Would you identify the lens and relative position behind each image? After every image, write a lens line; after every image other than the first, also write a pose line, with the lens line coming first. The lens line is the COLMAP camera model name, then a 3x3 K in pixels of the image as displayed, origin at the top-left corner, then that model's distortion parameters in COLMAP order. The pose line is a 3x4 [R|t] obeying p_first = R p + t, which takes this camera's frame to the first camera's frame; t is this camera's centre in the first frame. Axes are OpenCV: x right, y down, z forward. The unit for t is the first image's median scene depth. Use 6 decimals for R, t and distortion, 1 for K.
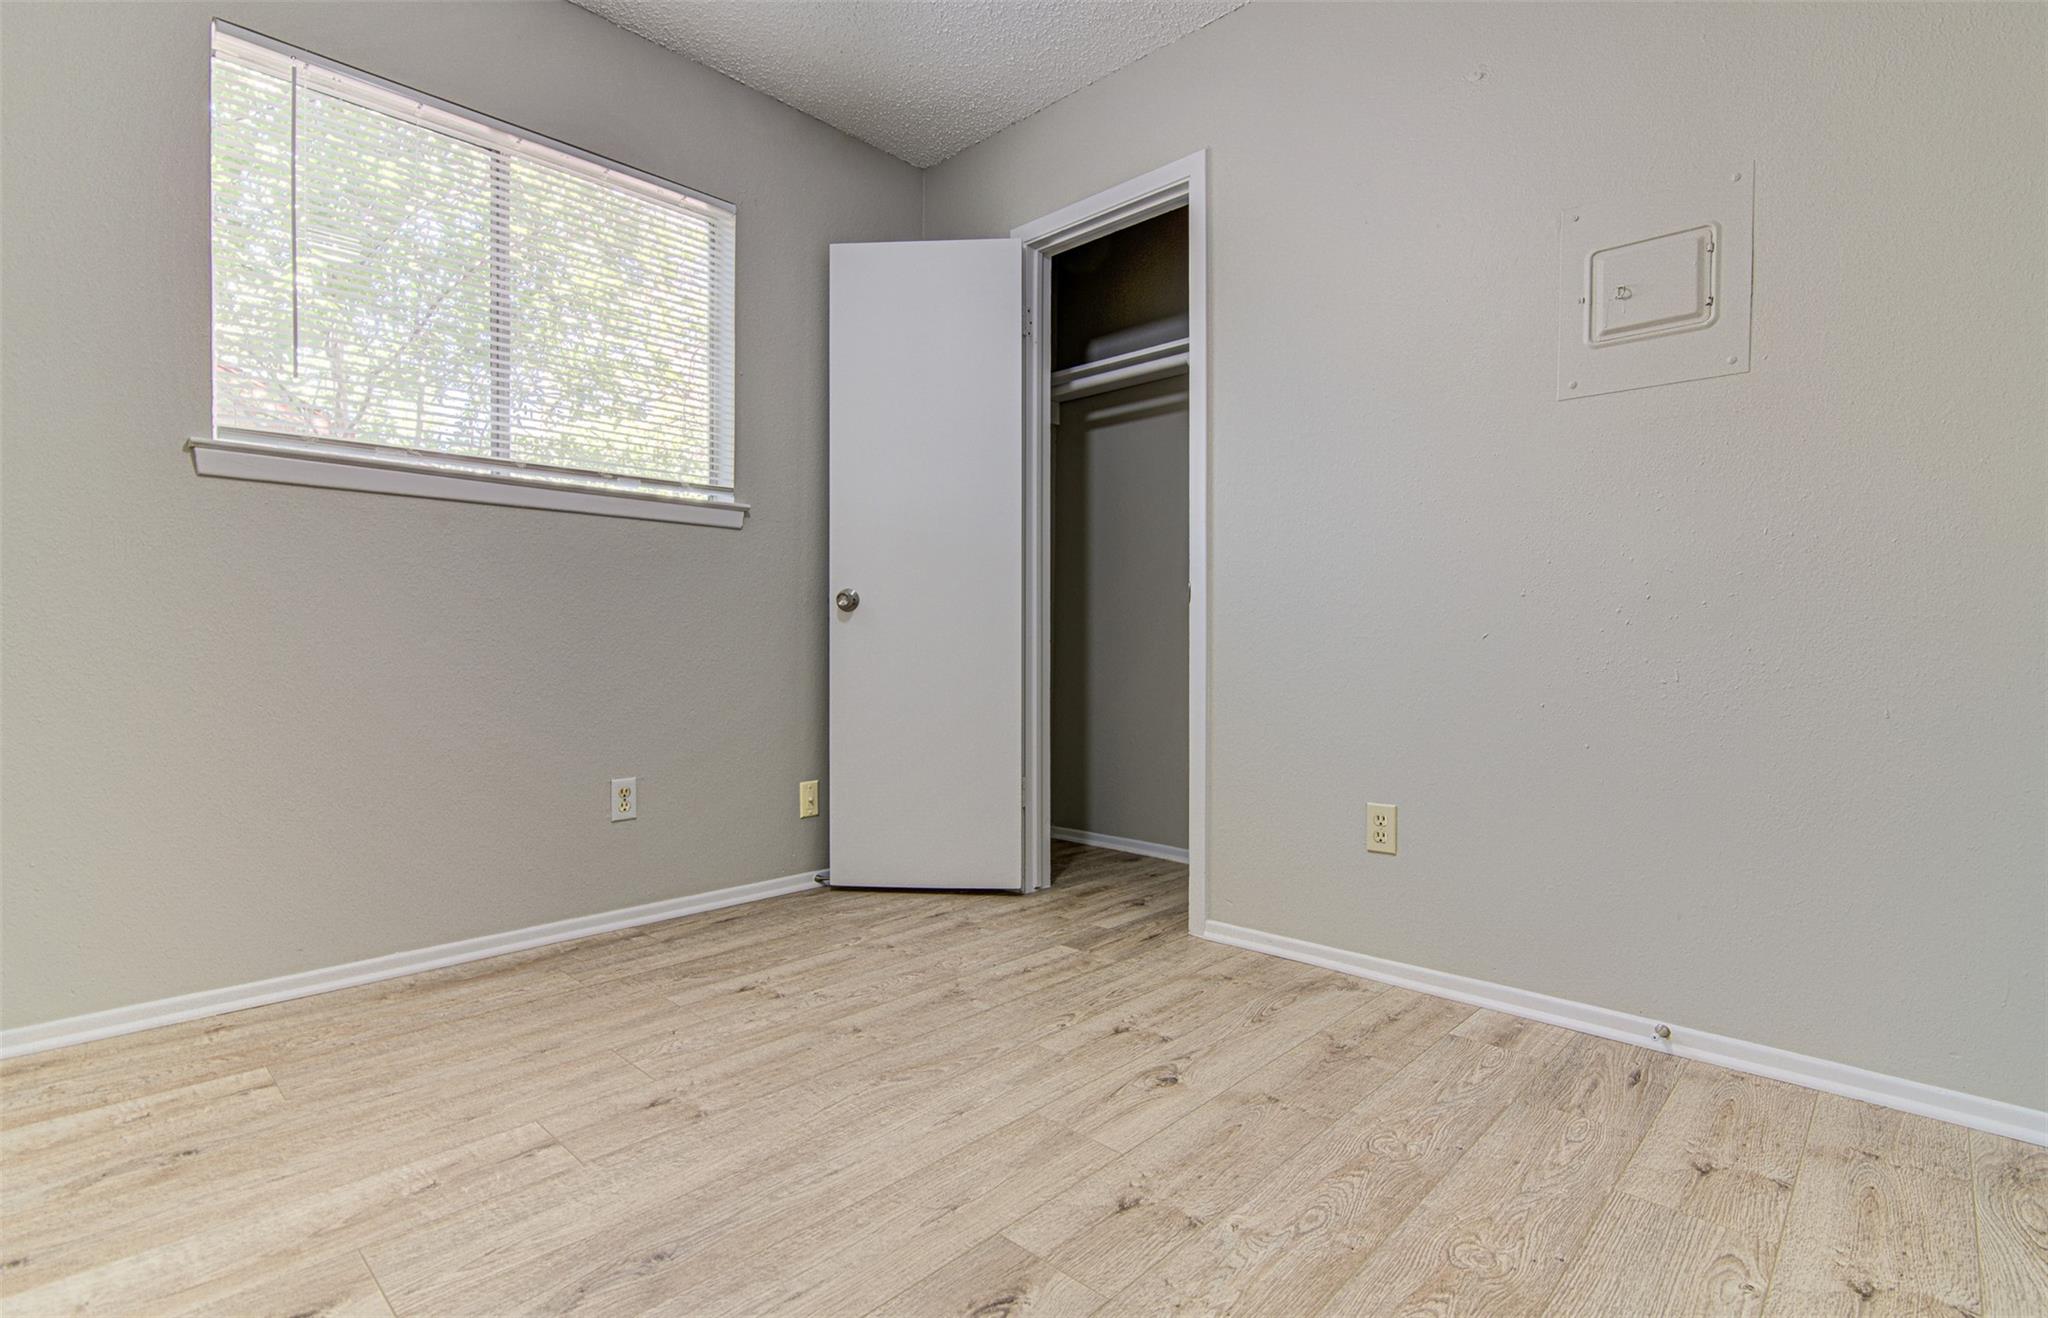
lens RADIAL K [[972.5, 0, 1010.7], [0, 972.5, 653.8], [0, 0, 1]] dist [-0.007070, -0.000539]
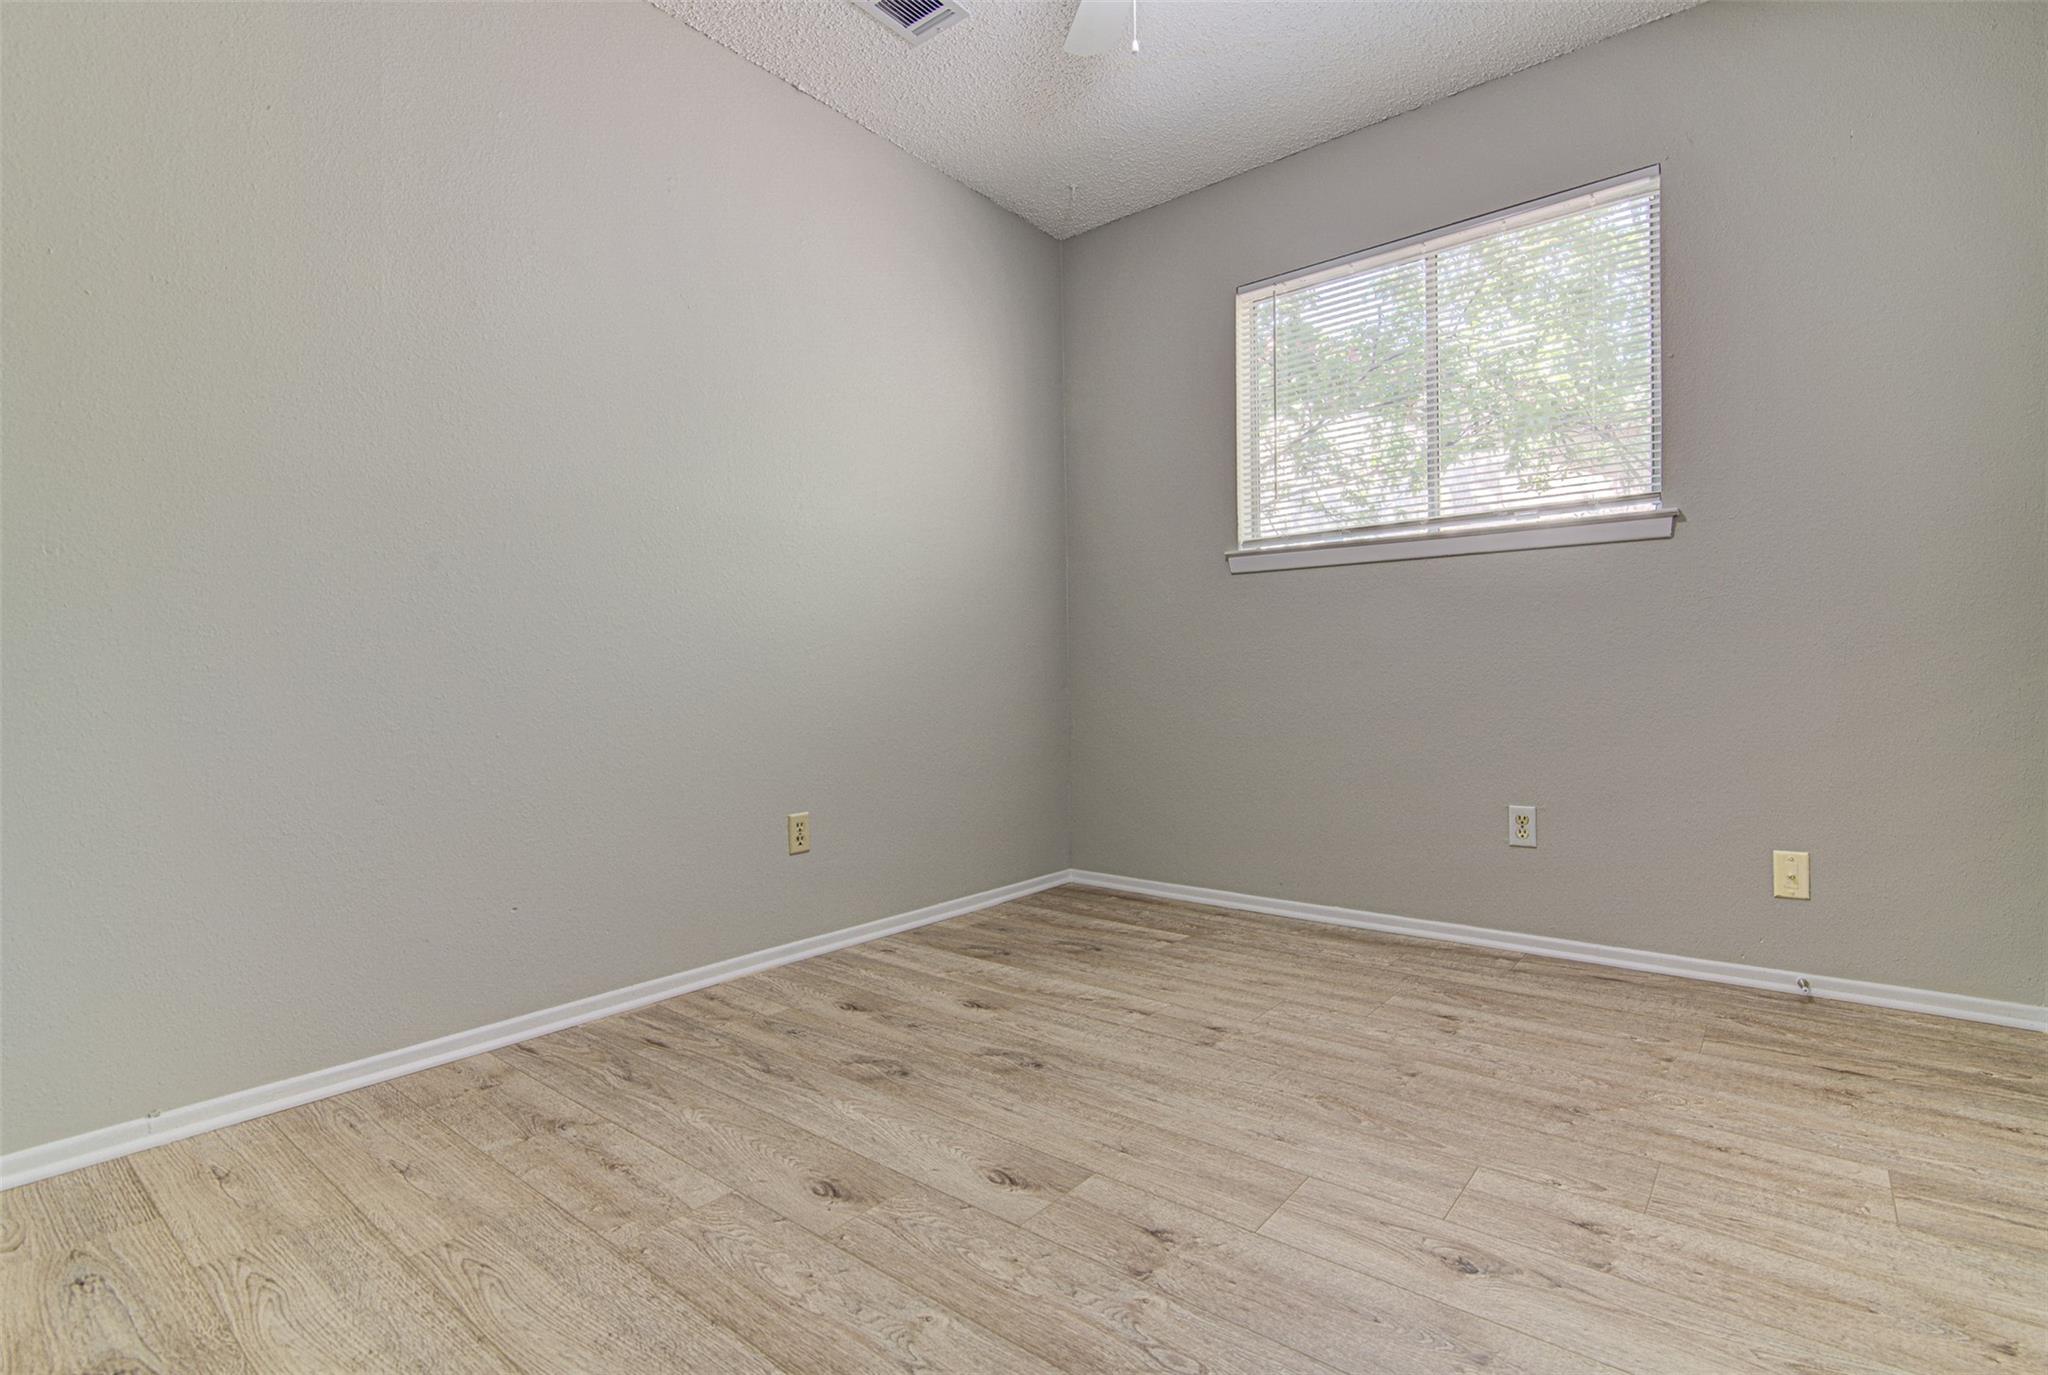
lens RADIAL K [[949.8, 0, 1020.7], [0, 949.8, 677.9], [0, 0, 1]] dist [-0.009878, 0.001364]
pose [[0.079187, -0.005967, -0.996842, 0.671306], [0.002247, 0.999981, -0.005808, -0.001367], [0.996857, -0.001780, 0.079199, 0.481641]]
